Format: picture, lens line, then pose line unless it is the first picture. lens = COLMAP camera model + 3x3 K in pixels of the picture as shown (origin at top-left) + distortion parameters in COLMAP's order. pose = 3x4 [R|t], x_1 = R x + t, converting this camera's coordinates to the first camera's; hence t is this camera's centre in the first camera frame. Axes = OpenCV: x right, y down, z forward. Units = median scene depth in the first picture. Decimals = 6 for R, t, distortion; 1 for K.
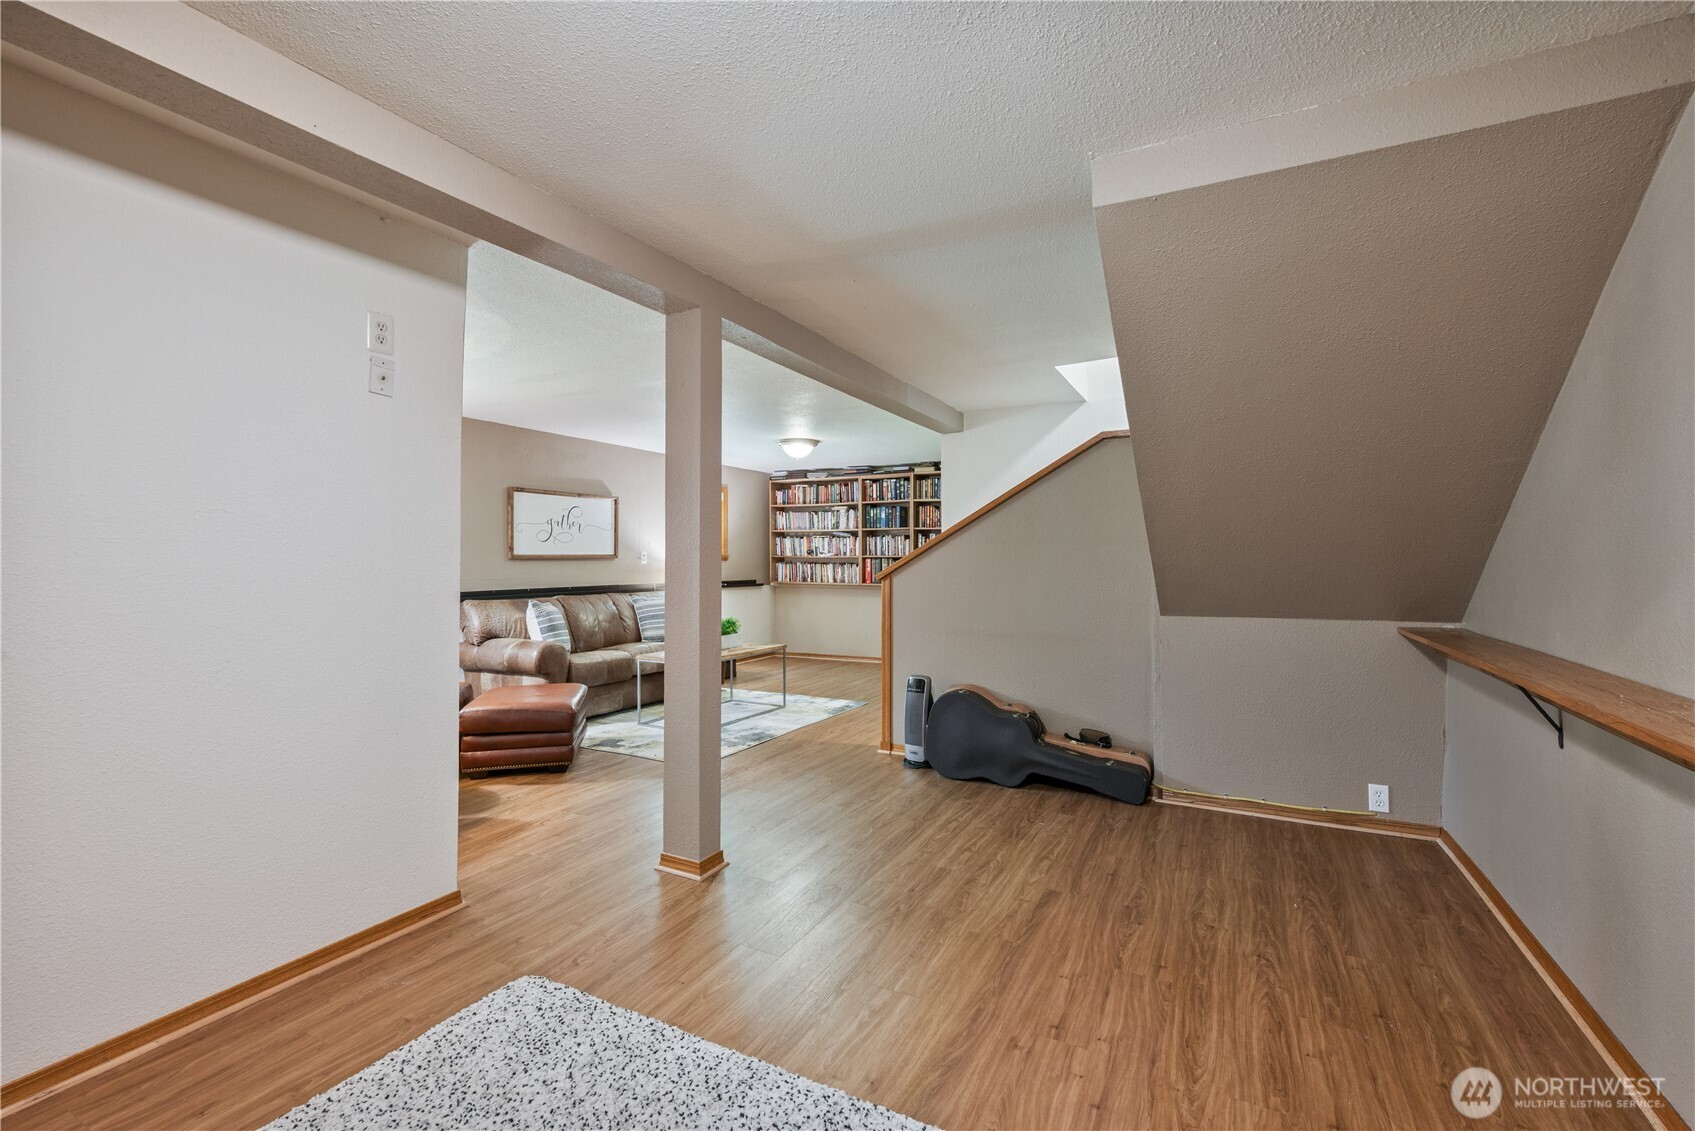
lens RADIAL K [[732.7, 0, 846.6], [0, 732.7, 562.4], [0, 0, 1]] dist [-0.000203, -0.000011]
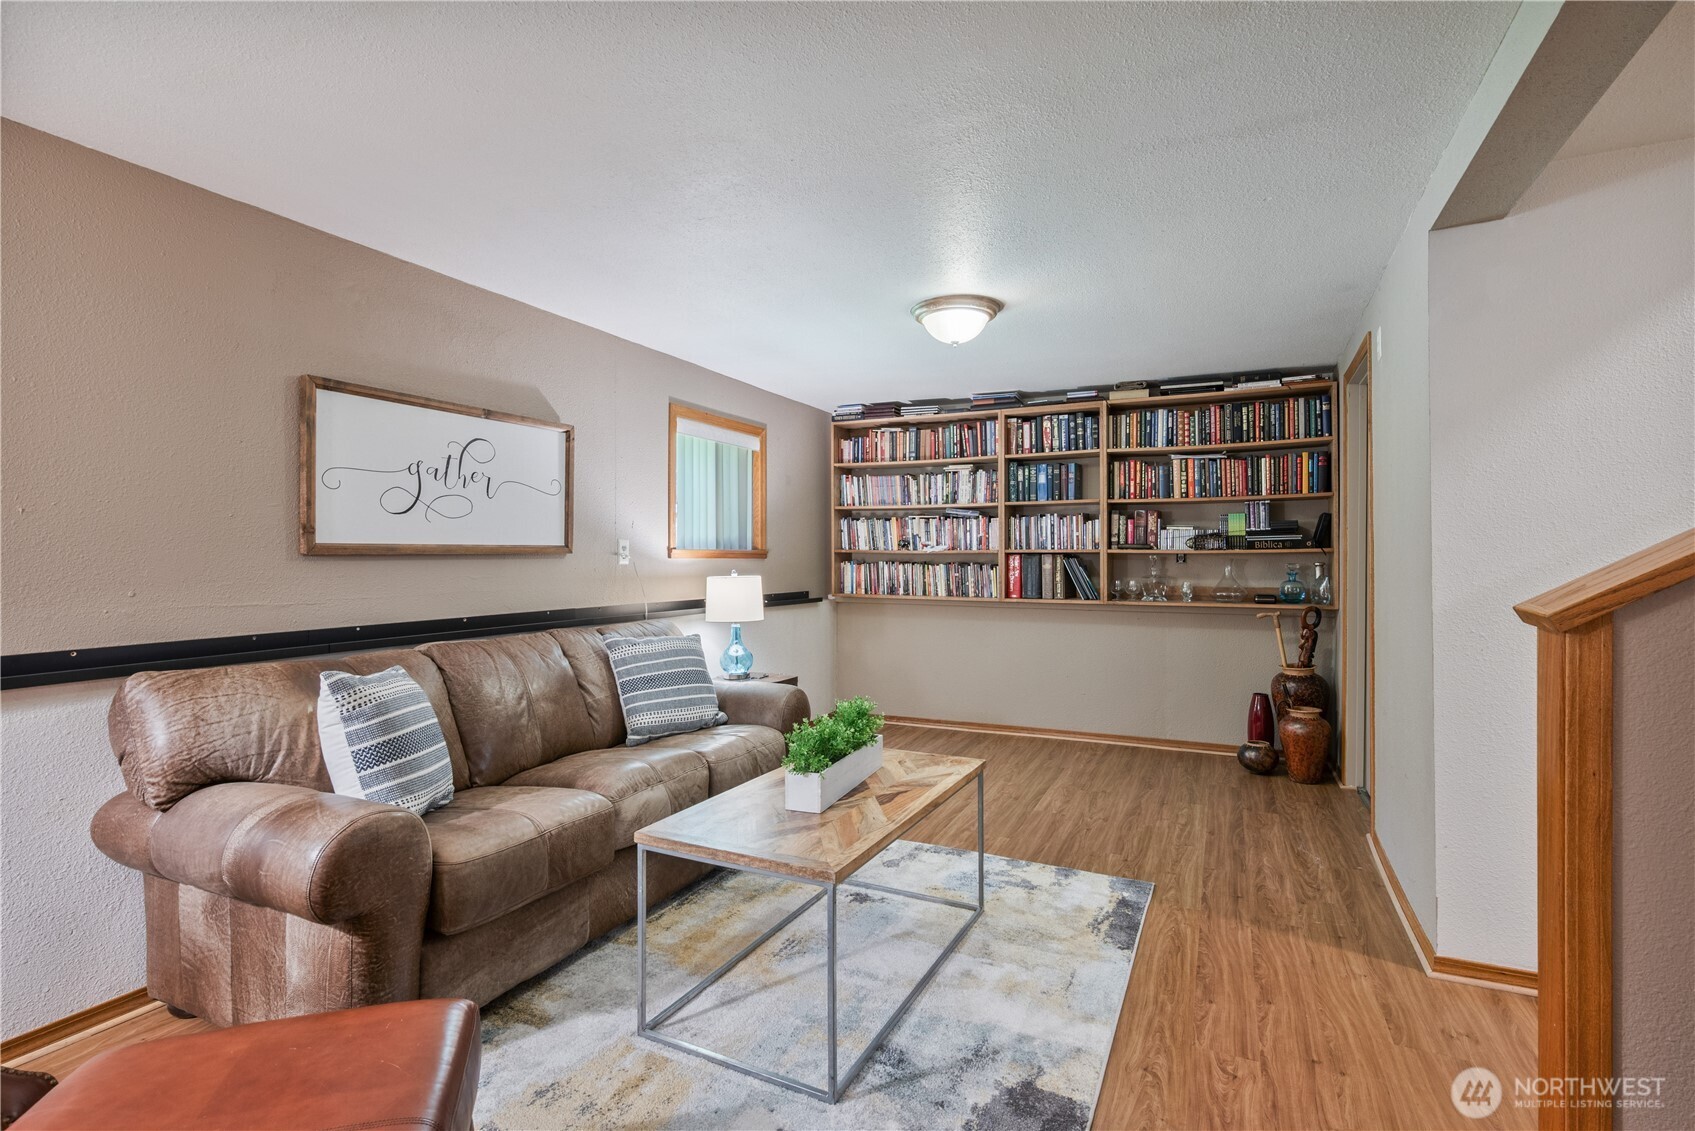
lens RADIAL K [[781.5, 0, 842.4], [0, 781.5, 560.3], [0, 0, 1]] dist [-0.002475, -0.000689]
pose [[0.999223, 0.000487, 0.039404, -0.130493], [-0.000502, 1.000000, 0.000373, -0.001245], [-0.039404, -0.000392, 0.999223, 0.404137]]
